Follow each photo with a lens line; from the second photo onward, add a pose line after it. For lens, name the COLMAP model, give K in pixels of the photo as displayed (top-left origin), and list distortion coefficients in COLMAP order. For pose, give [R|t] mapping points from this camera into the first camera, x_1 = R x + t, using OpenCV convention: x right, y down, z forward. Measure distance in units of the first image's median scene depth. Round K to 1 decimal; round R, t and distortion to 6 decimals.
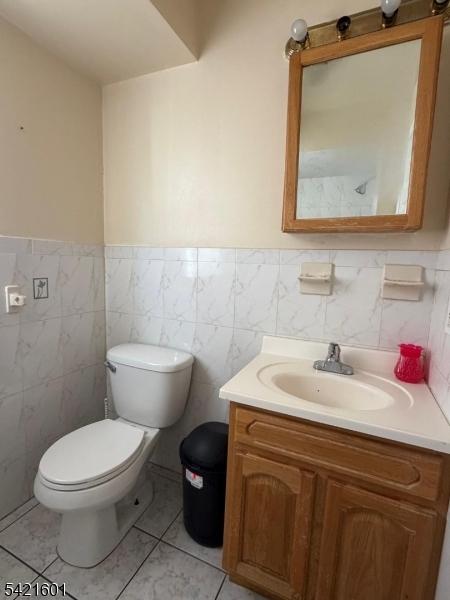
lens RADIAL K [[298.9, 0, 224.2], [0, 298.9, 298.5], [0, 0, 1]] dist [-0.007630, 0.000564]
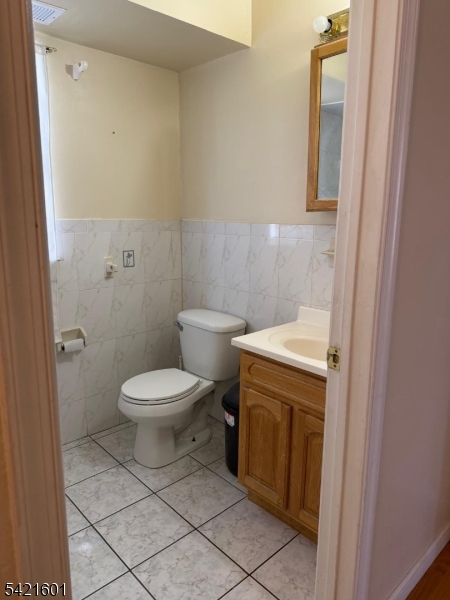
lens RADIAL K [[422.2, 0, 225.0], [0, 422.2, 300.0], [0, 0, 1]] dist [0.070704, -0.105727]
pose [[0.919920, 0.051876, -0.388659, 0.474859], [-0.025287, 0.996995, 0.073222, -0.001392], [0.391289, -0.057530, 0.918468, -0.507516]]
